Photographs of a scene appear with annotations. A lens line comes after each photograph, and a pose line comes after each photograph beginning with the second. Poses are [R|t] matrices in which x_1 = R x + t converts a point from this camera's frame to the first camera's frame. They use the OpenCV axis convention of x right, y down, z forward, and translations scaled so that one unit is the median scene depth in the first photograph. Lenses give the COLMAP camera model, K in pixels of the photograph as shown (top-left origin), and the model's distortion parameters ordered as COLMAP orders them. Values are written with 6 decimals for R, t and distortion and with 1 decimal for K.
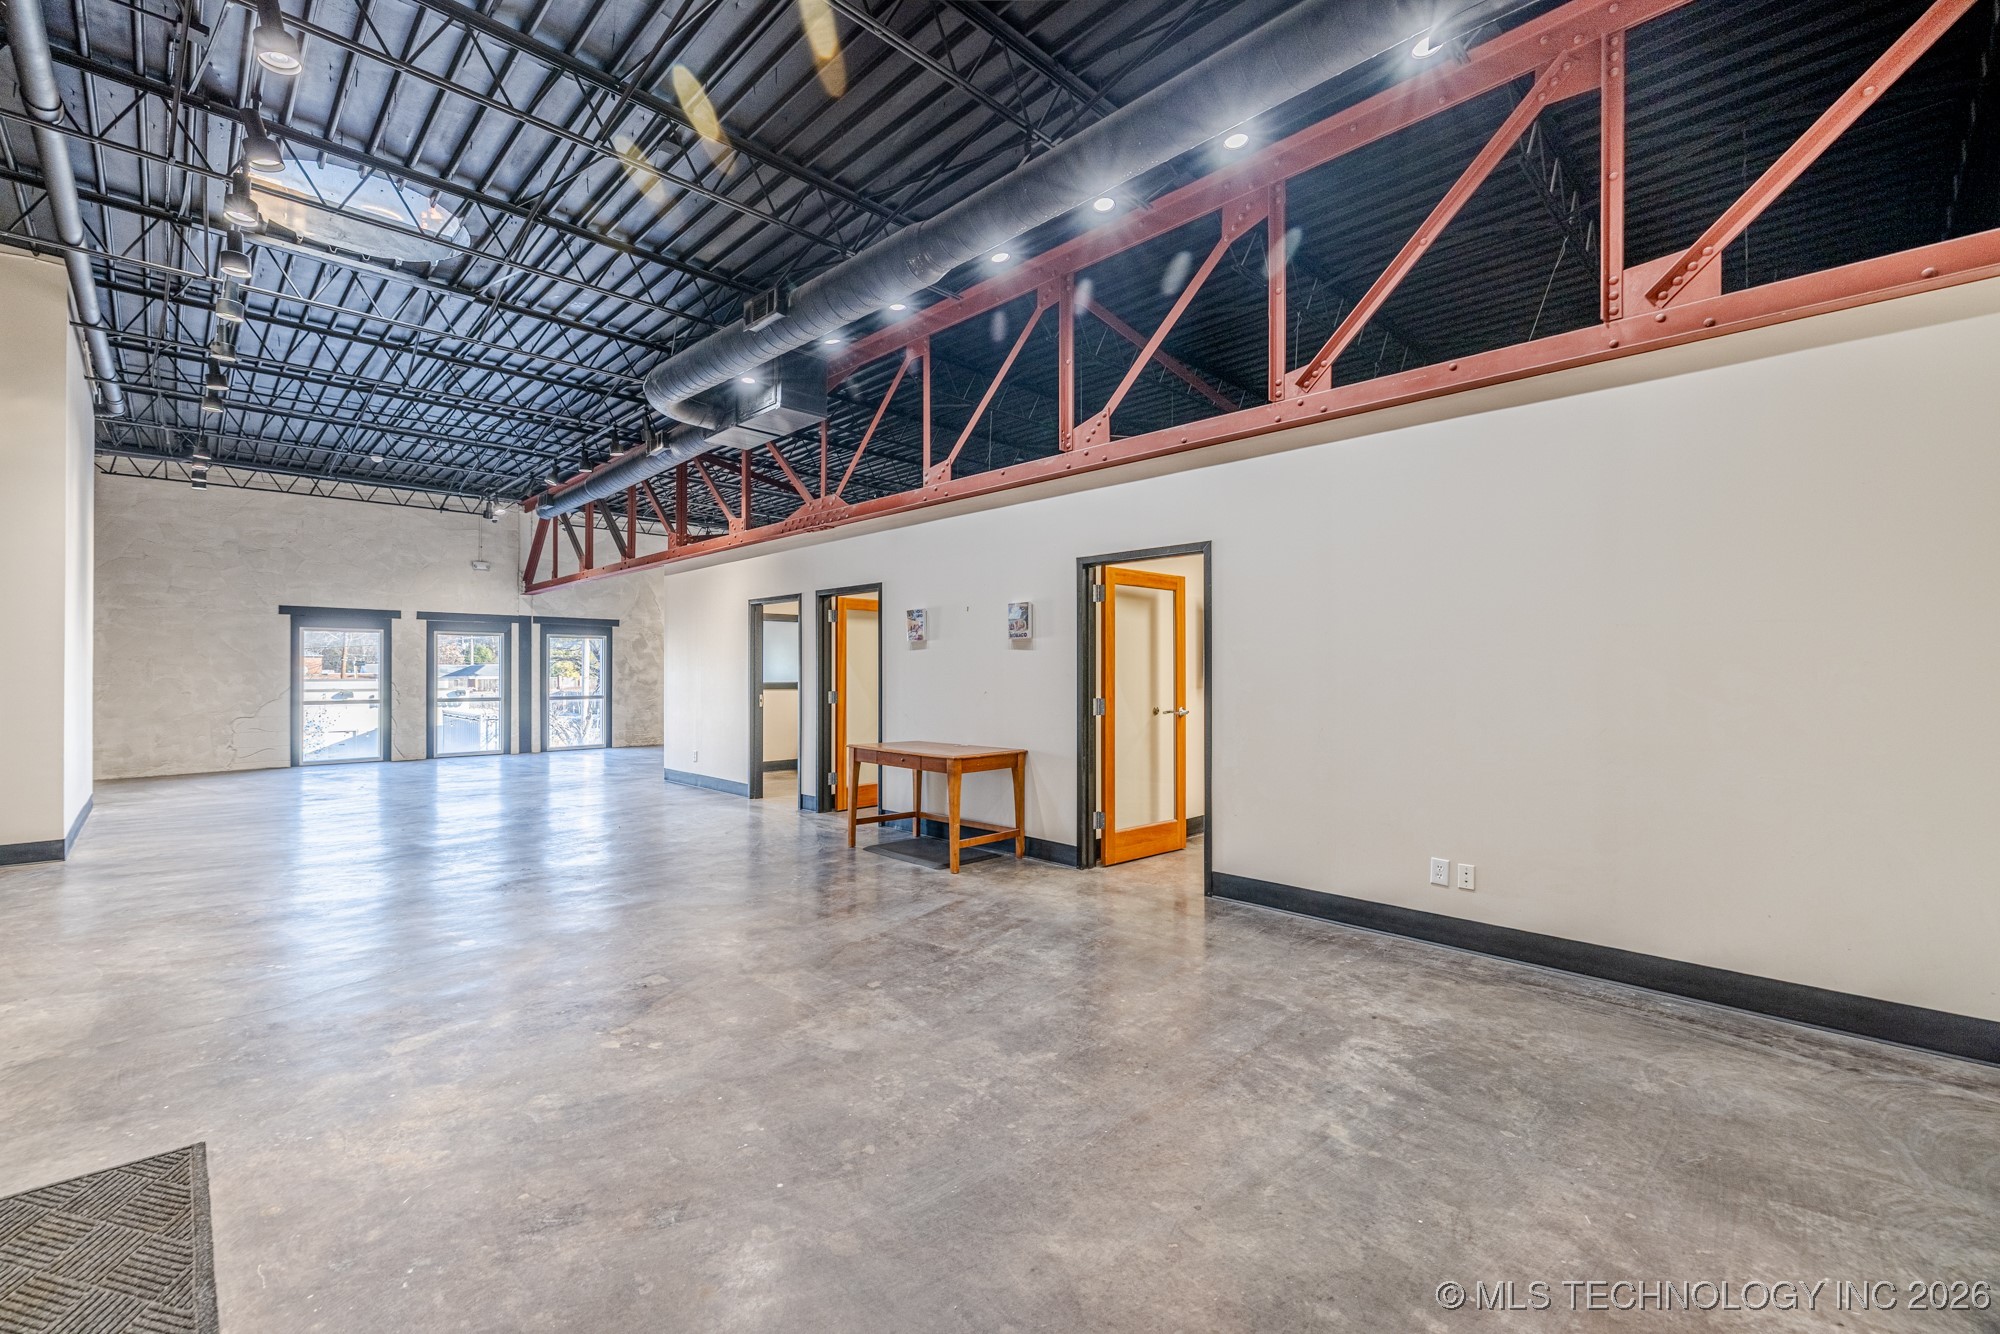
lens RADIAL K [[838.4, 0, 980.8], [0, 838.4, 668.3], [0, 0, 1]] dist [0.000765, -0.000510]
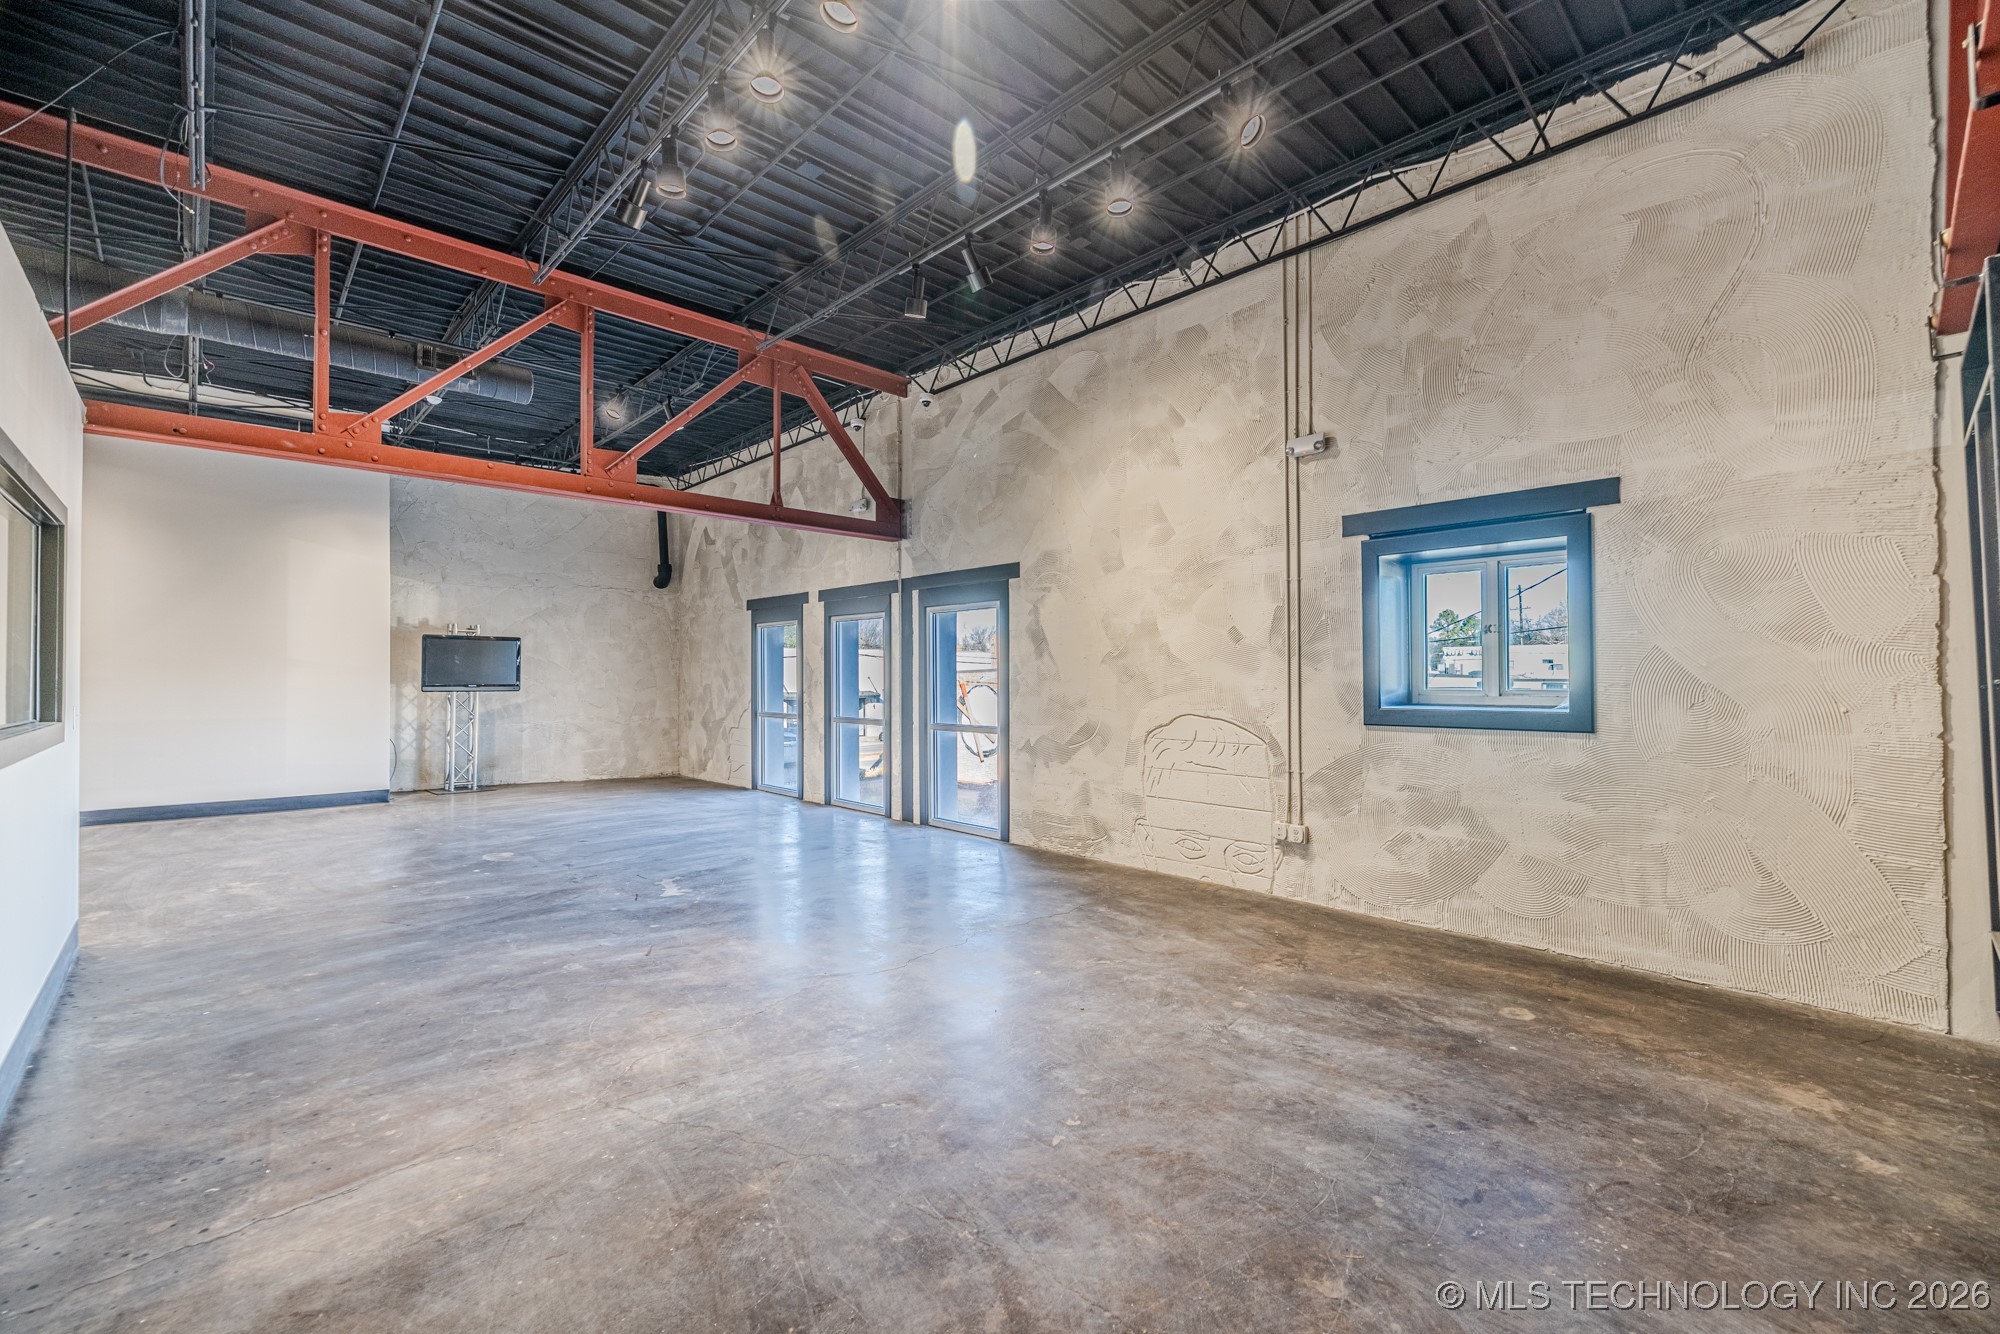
lens RADIAL K [[838.4, 0, 987.4], [0, 838.4, 663.6], [0, 0, 1]] dist [0.000765, -0.000510]
pose [[-0.022858, -0.012678, -0.999658, 0.061868], [0.007705, 0.999888, -0.012858, 0.009129], [0.999709, -0.007996, -0.022757, 3.573951]]
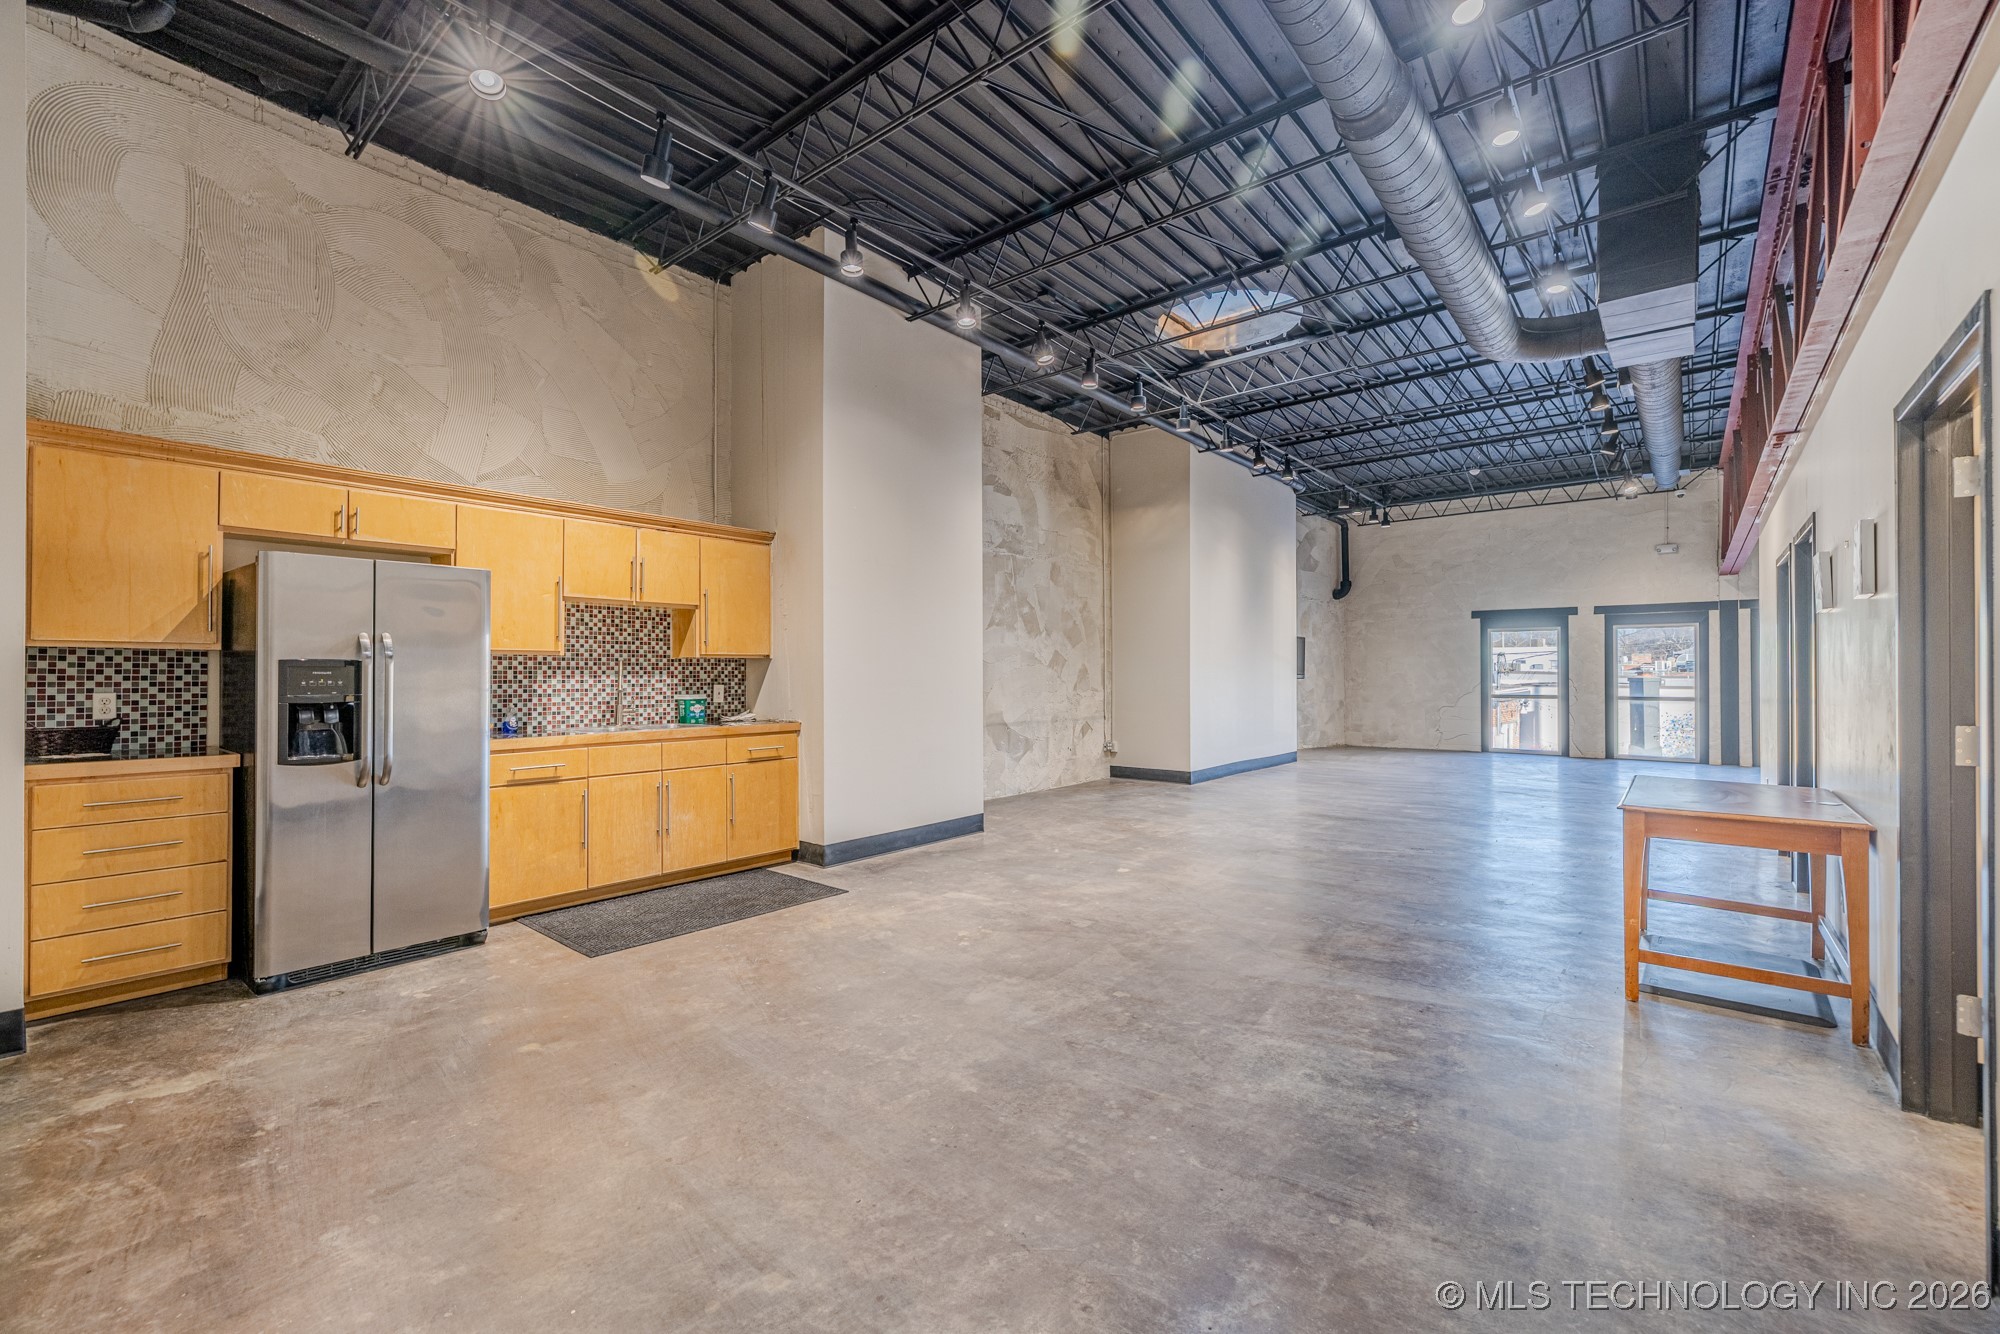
lens RADIAL K [[838.4, 0, 1004.4], [0, 838.4, 668.0], [0, 0, 1]] dist [0.000765, -0.000510]
pose [[0.117548, -0.003125, -0.993062, 0.667419], [0.006786, 0.999974, -0.002344, 0.005717], [0.993044, -0.006464, 0.117566, 0.628061]]
